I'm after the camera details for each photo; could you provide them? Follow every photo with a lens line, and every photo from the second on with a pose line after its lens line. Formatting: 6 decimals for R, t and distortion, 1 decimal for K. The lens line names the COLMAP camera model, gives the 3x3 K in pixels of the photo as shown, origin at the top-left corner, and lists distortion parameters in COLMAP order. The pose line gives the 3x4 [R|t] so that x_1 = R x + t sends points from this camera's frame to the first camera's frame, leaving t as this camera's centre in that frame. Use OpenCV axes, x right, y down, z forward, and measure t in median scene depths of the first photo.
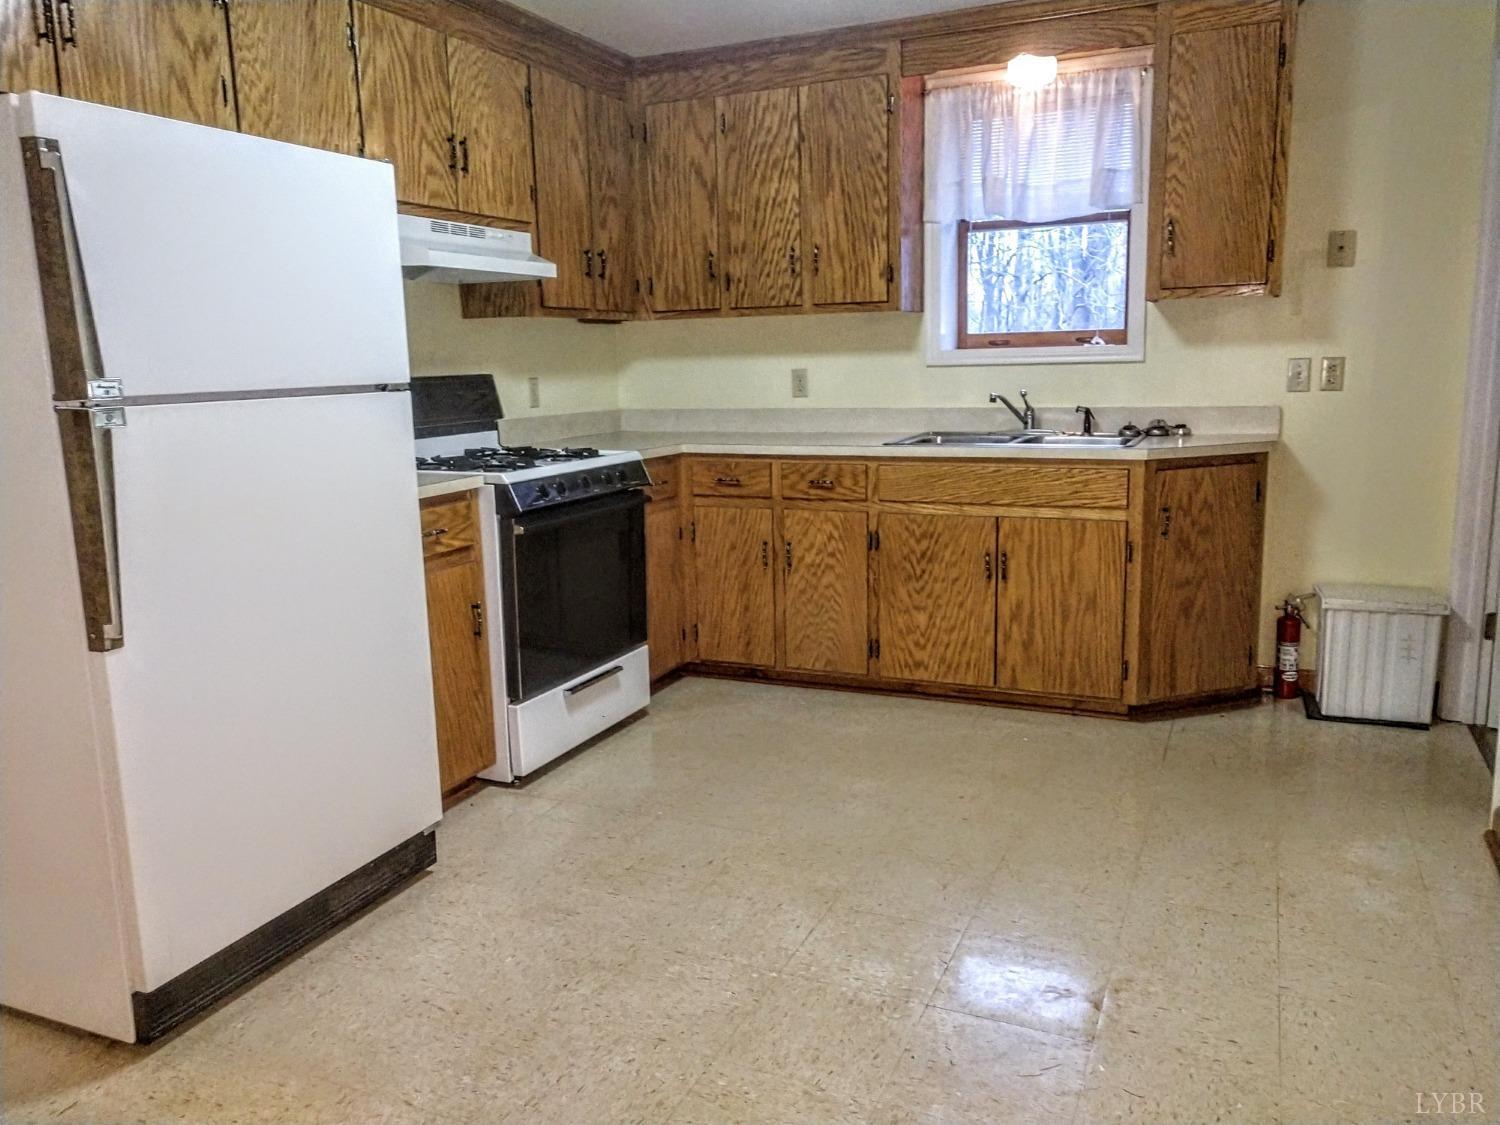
lens RADIAL K [[1144.7, 0, 750.0], [0, 1144.7, 562.5], [0, 0, 1]] dist [0.025144, 0.005496]
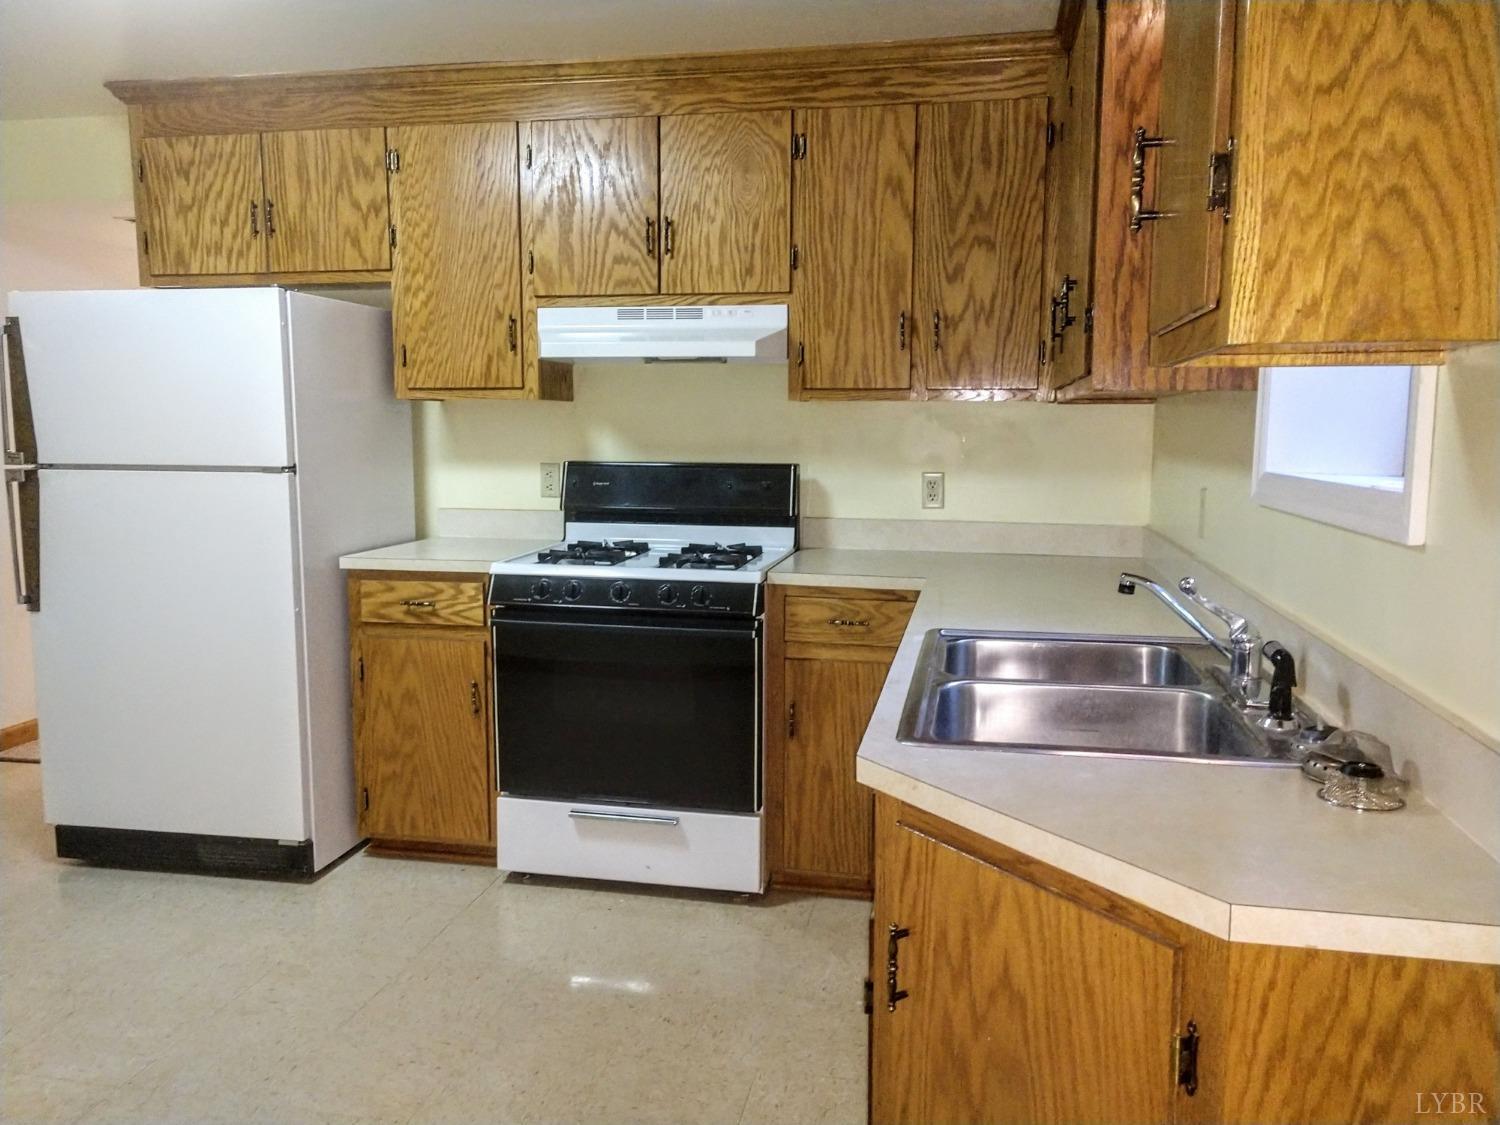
lens RADIAL K [[1135.0, 0, 750.0], [0, 1135.0, 562.5], [0, 0, 1]] dist [0.002861, -0.001319]
pose [[0.235226, 0.141277, -0.961618, 0.730247], [-0.183919, 0.977974, 0.098691, -0.201587], [0.954381, 0.153645, 0.256029, 0.894963]]
